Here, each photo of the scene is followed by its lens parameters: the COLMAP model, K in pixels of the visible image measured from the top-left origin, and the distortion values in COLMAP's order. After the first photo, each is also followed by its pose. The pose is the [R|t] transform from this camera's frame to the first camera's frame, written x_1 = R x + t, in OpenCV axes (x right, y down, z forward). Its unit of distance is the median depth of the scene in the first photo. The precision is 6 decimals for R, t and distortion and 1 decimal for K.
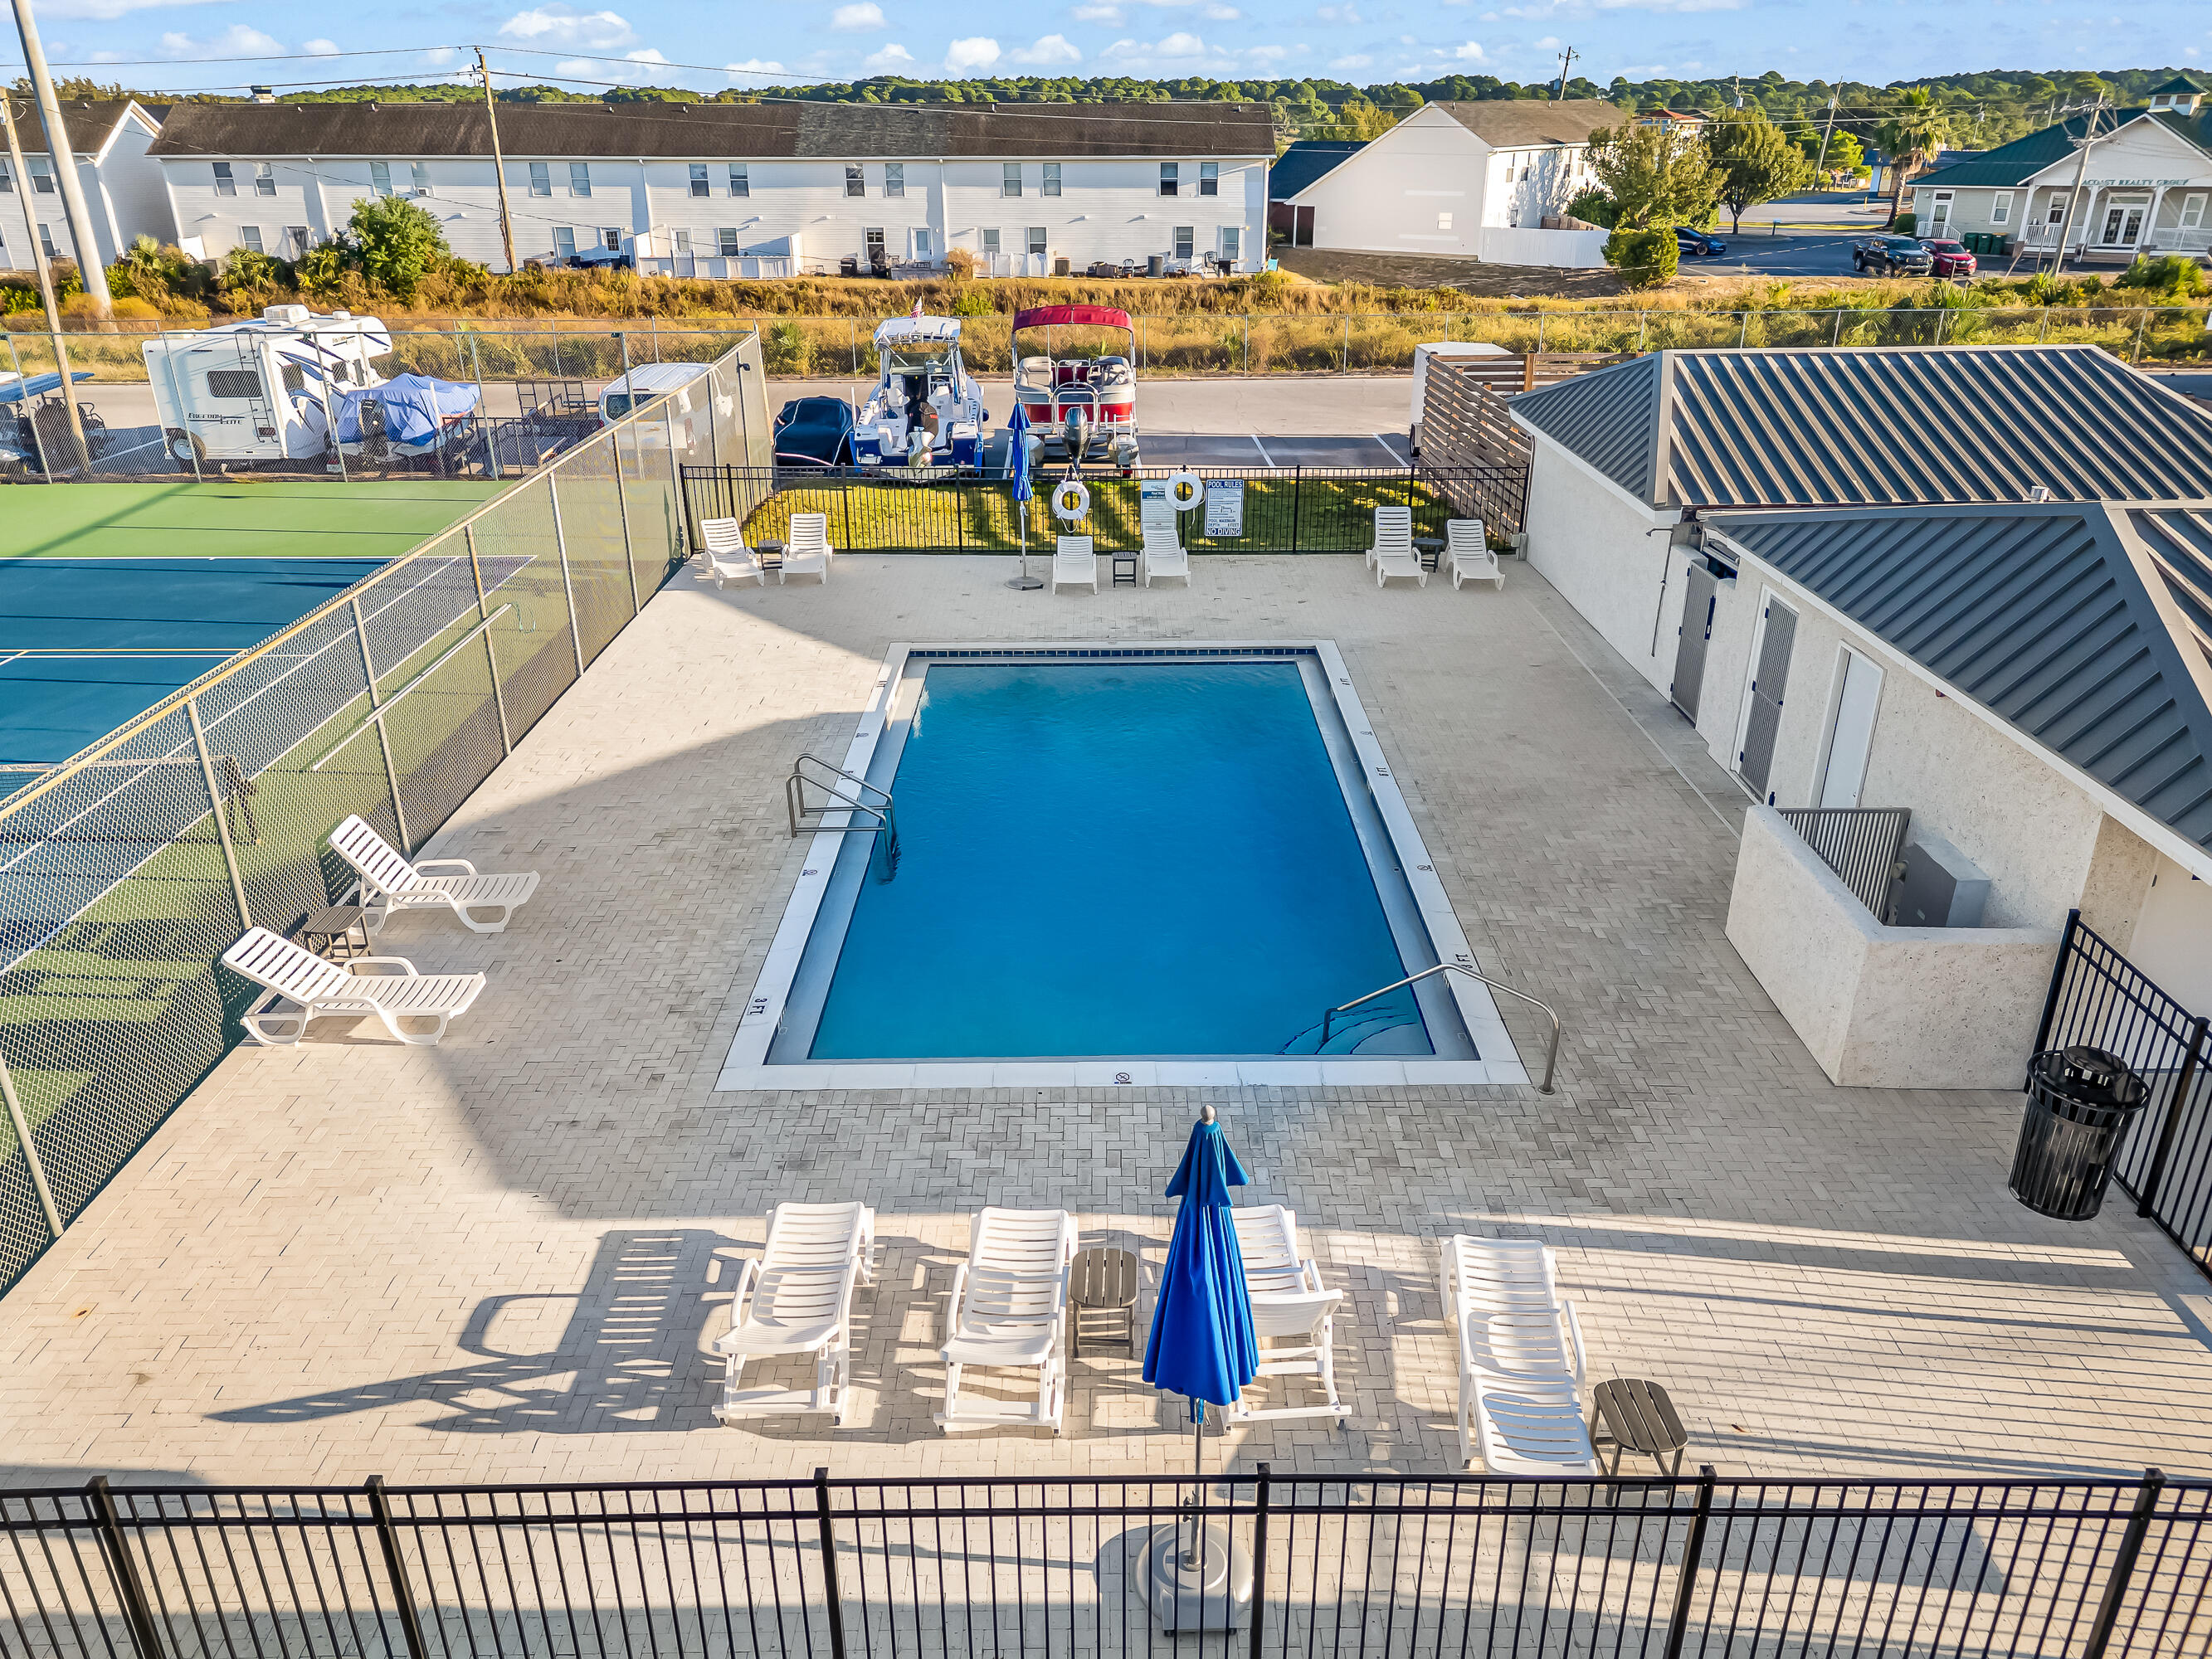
lens RADIAL K [[1574.6, 0, 1106.0], [0, 1574.6, 829.5], [0, 0, 1]] dist [0.074137, -0.071846]
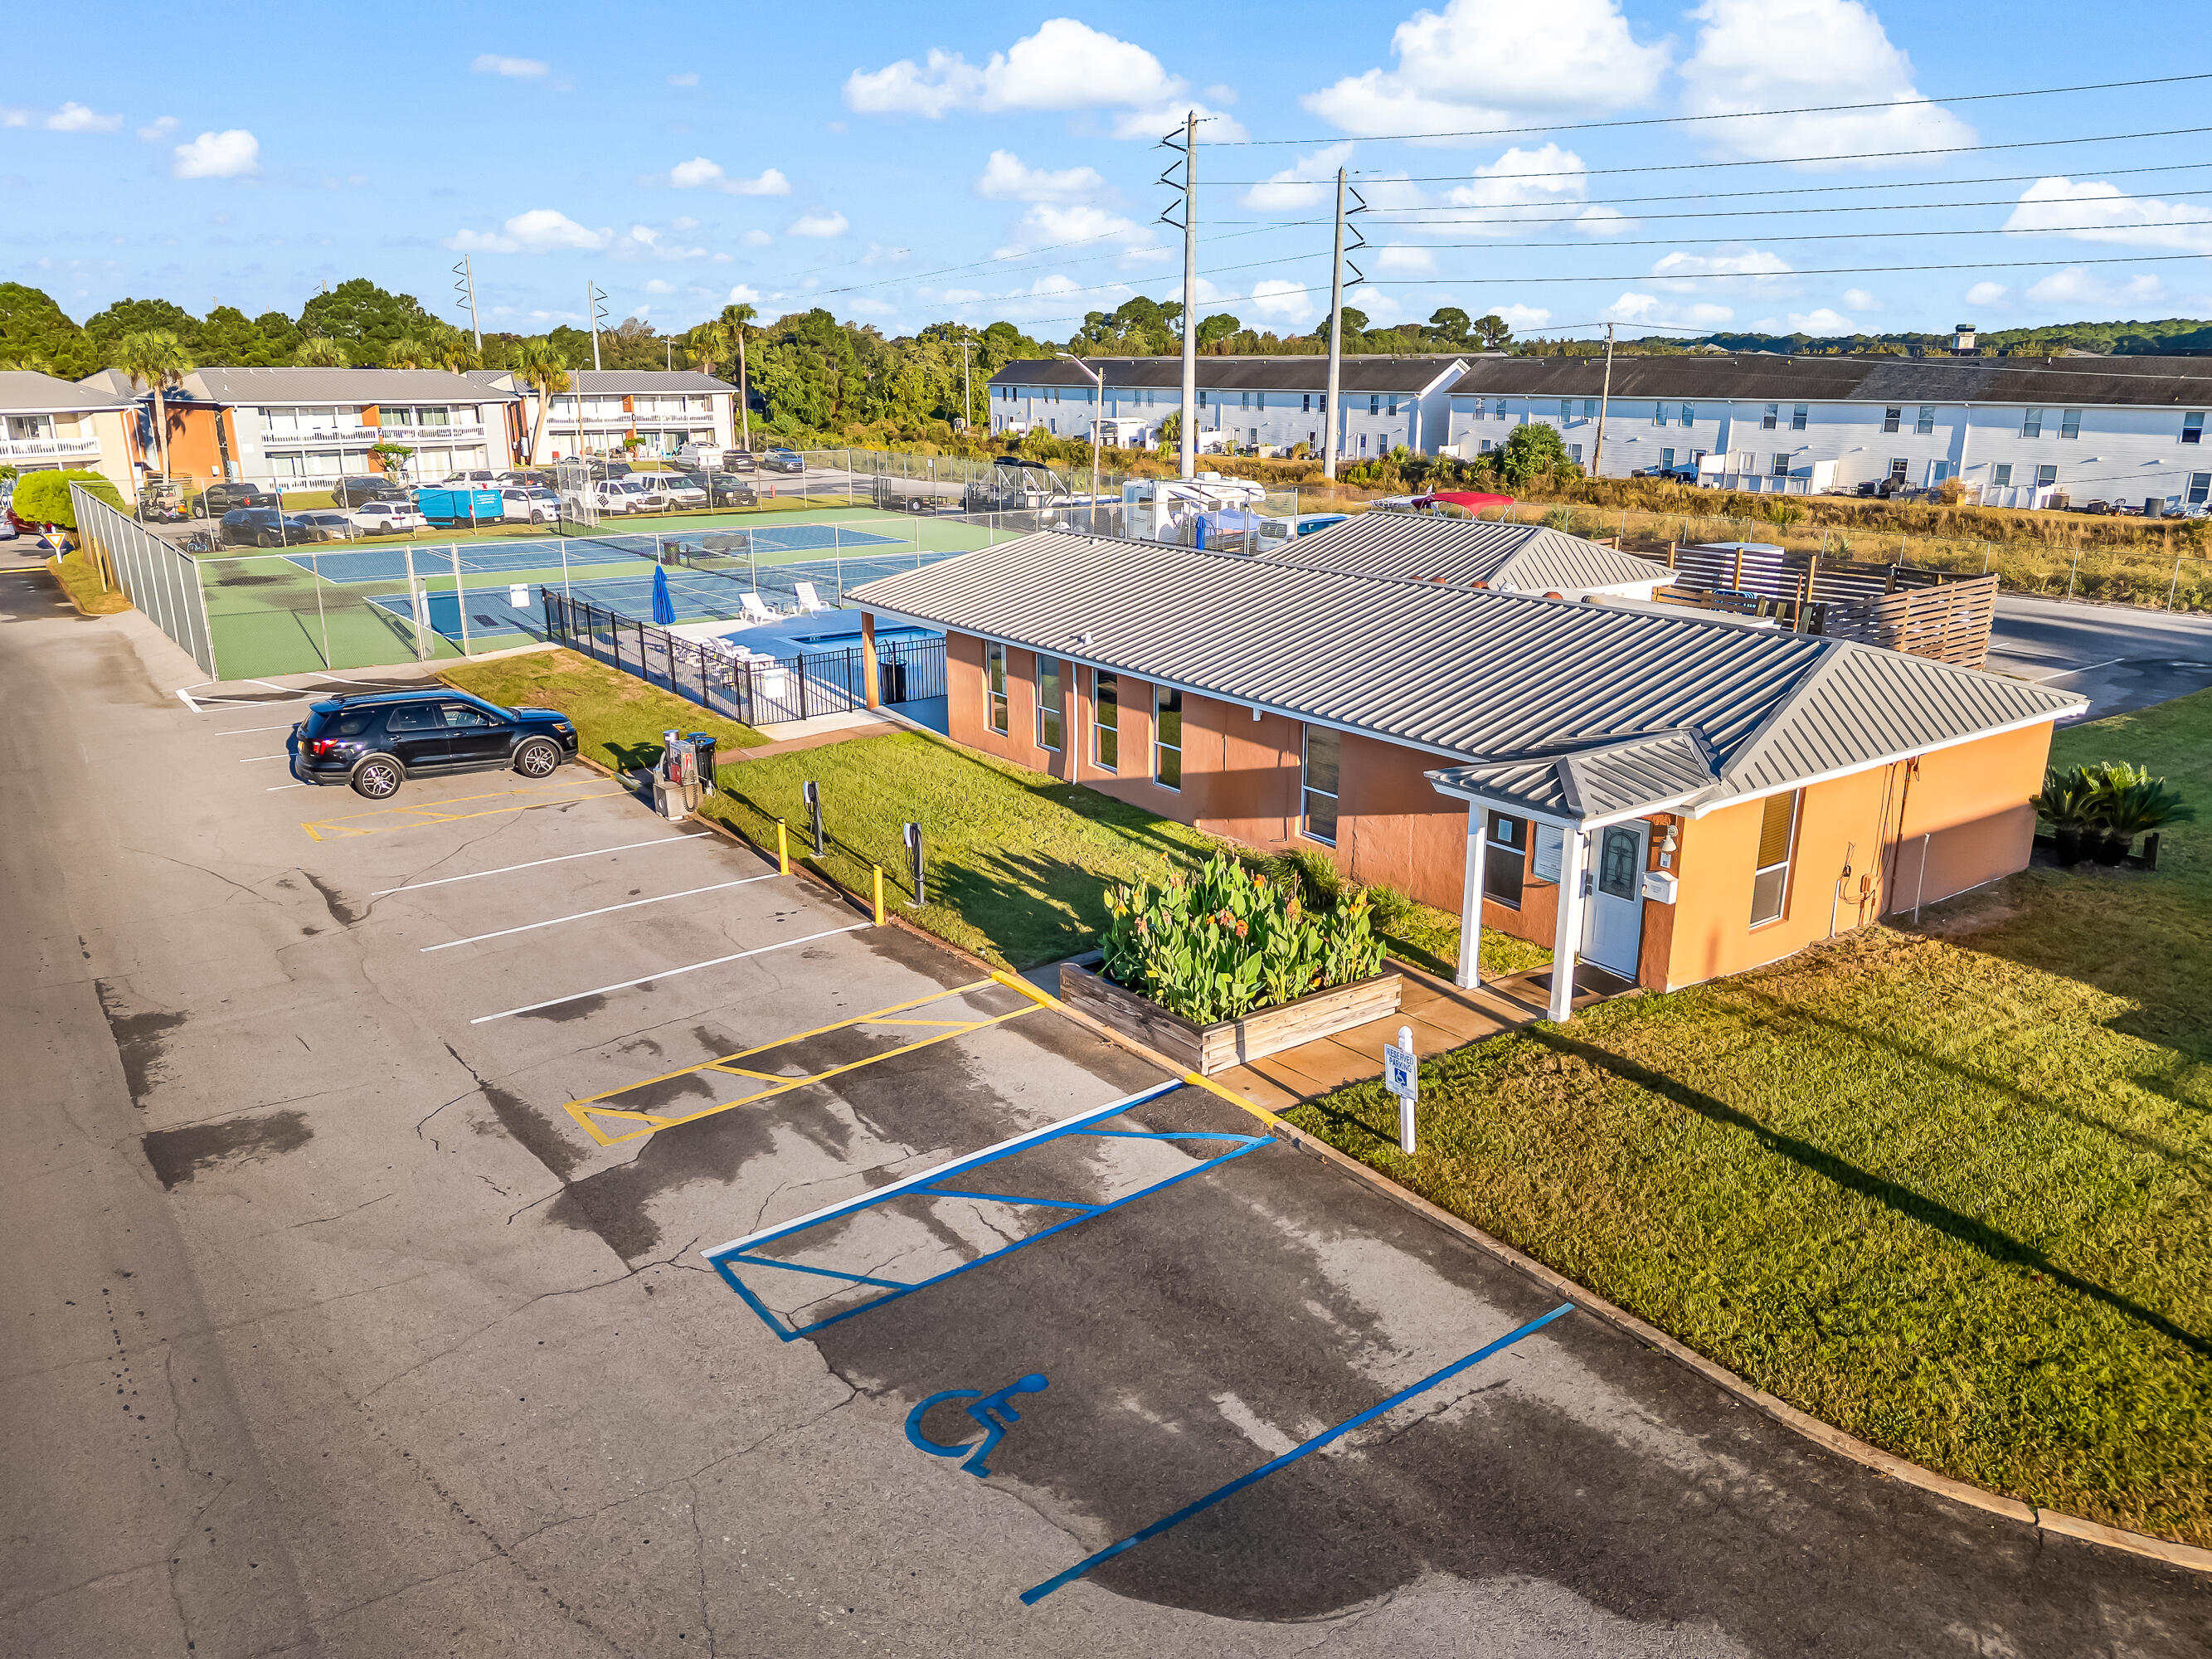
lens RADIAL K [[1574.9, 0, 1106.0], [0, 1574.9, 829.5], [0, 0, 1]] dist [0.074137, -0.071846]
pose [[0.588937, 0.235158, -0.773210, 0.526505], [-0.331456, 0.942848, 0.034288, 0.032080], [0.737083, 0.236092, 0.633222, -0.112778]]
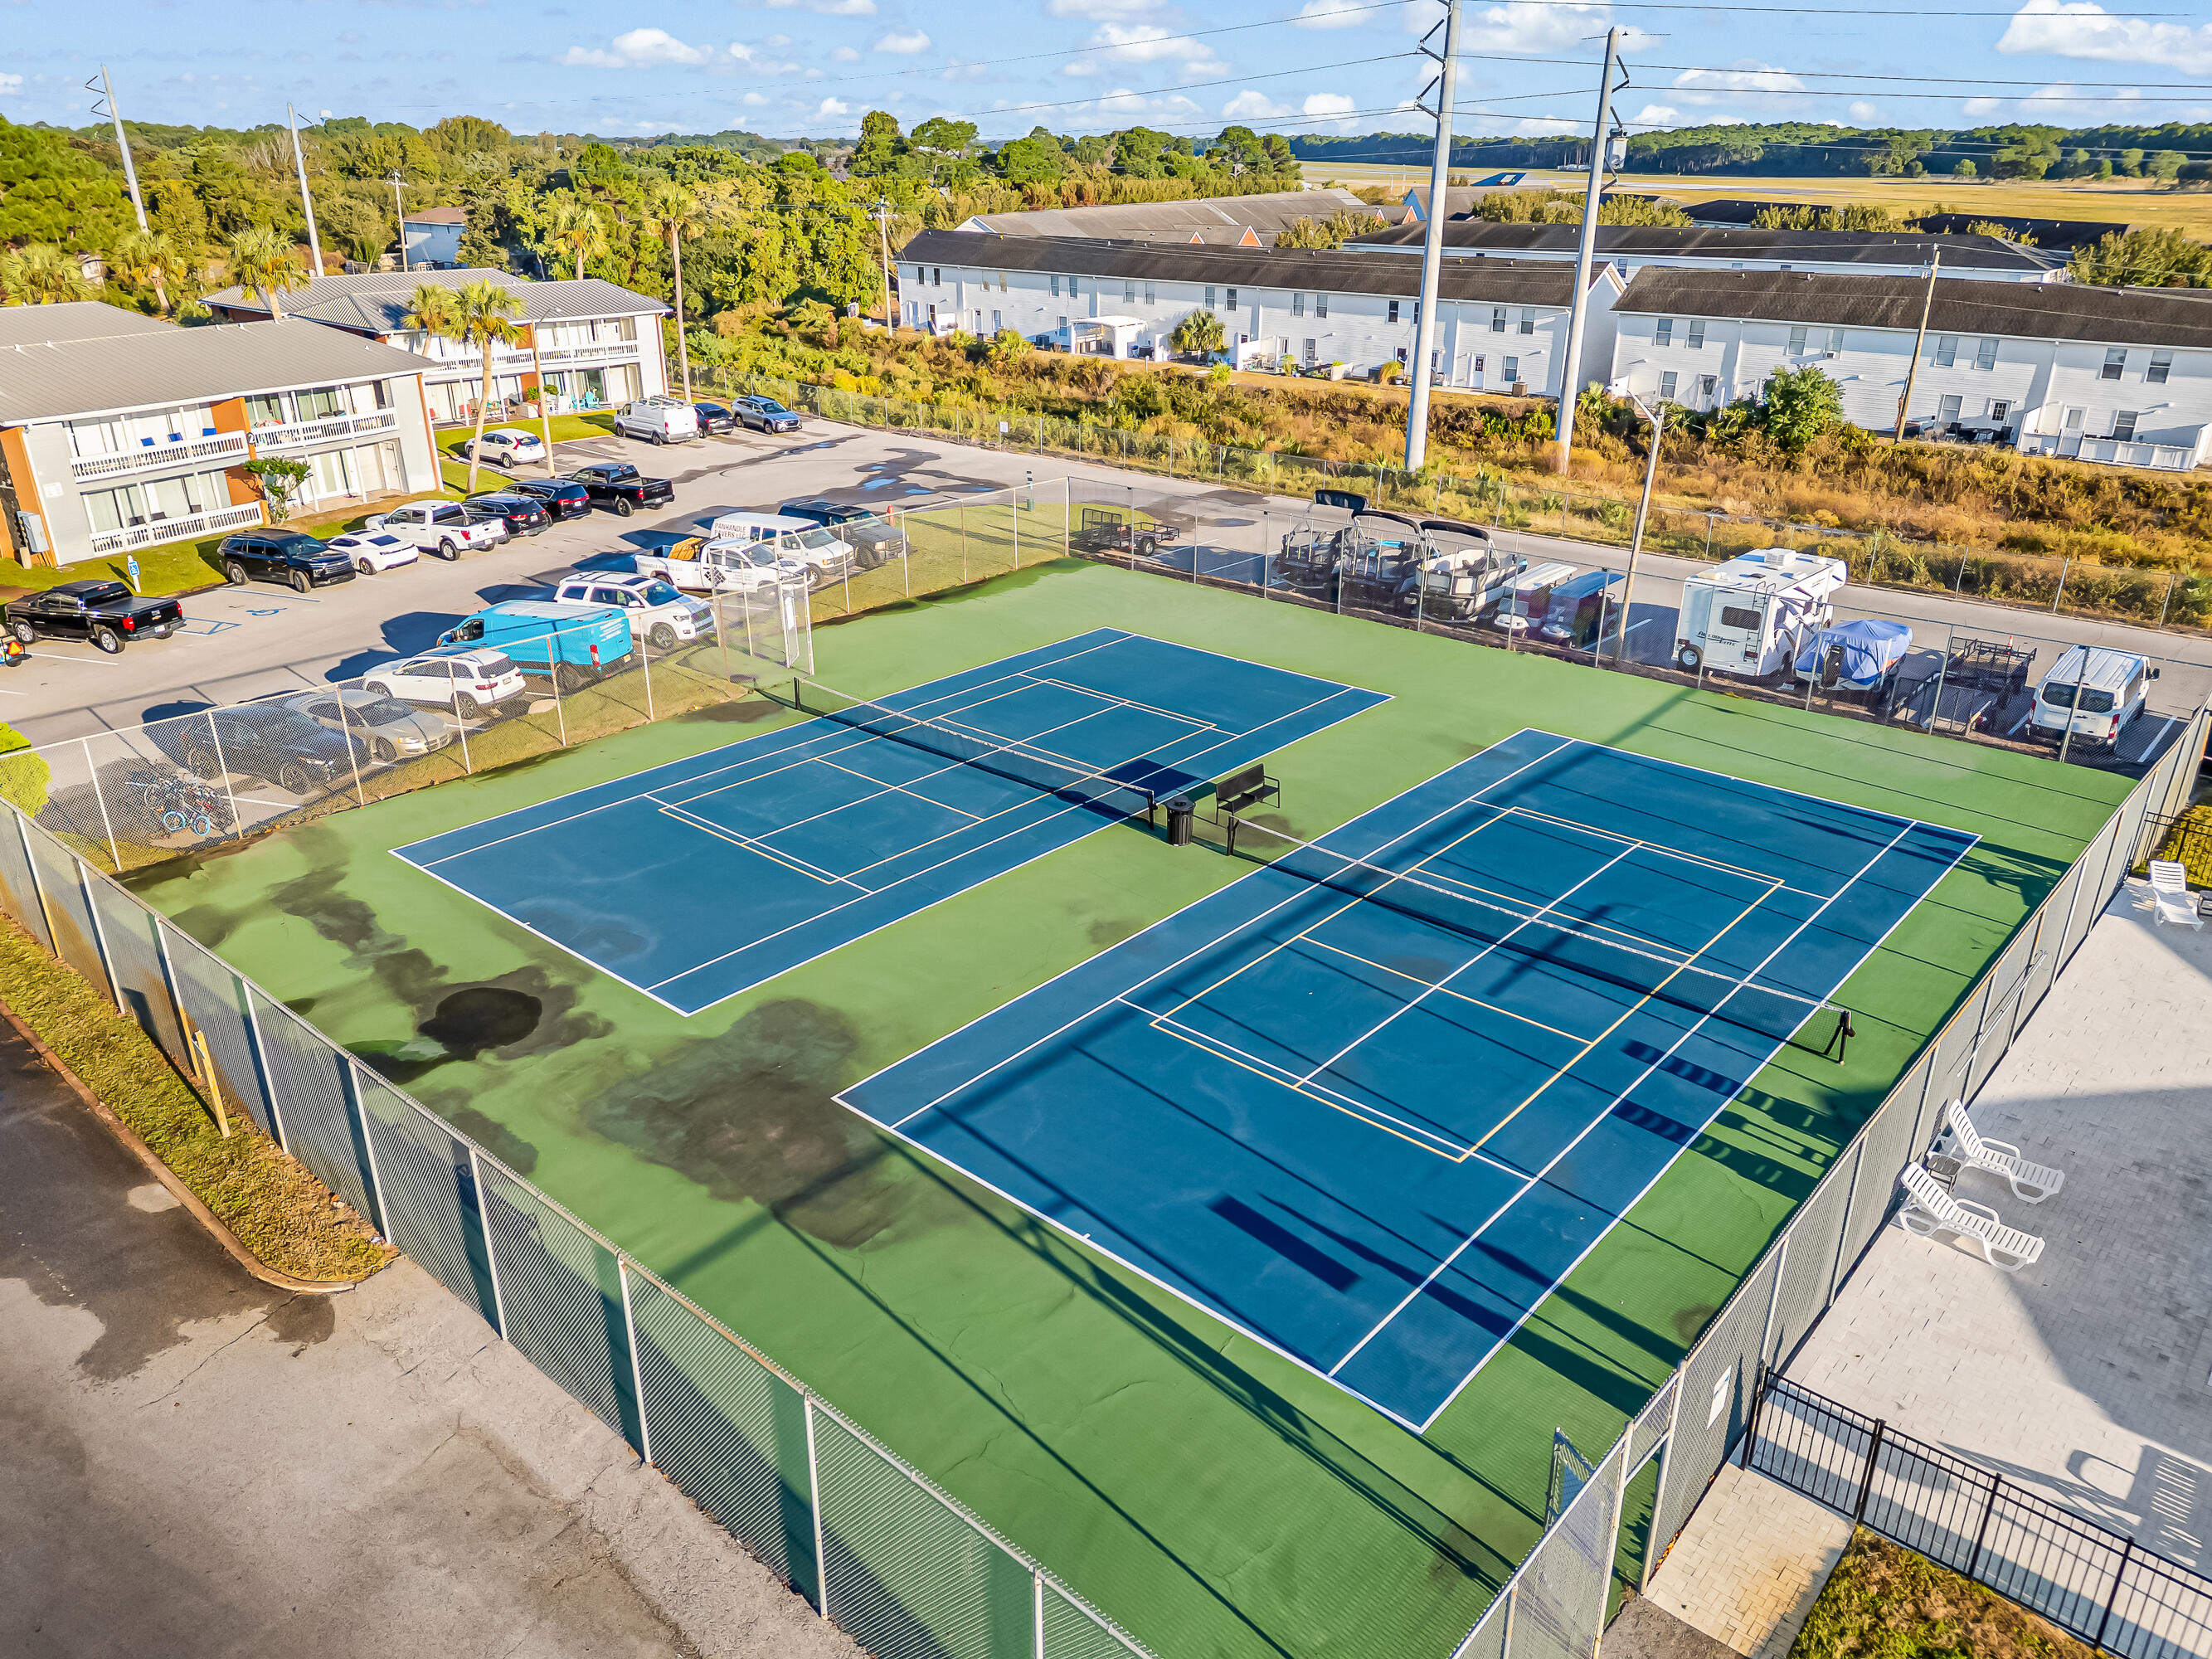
lens RADIAL K [[1574.9, 0, 1106.0], [0, 1574.9, 829.5], [0, 0, 1]] dist [0.074137, -0.071846]
pose [[0.747879, 0.268554, -0.607089, -0.039387], [-0.277493, 0.957255, 0.081609, -0.032934], [0.603055, 0.107429, 0.790433, -0.171569]]
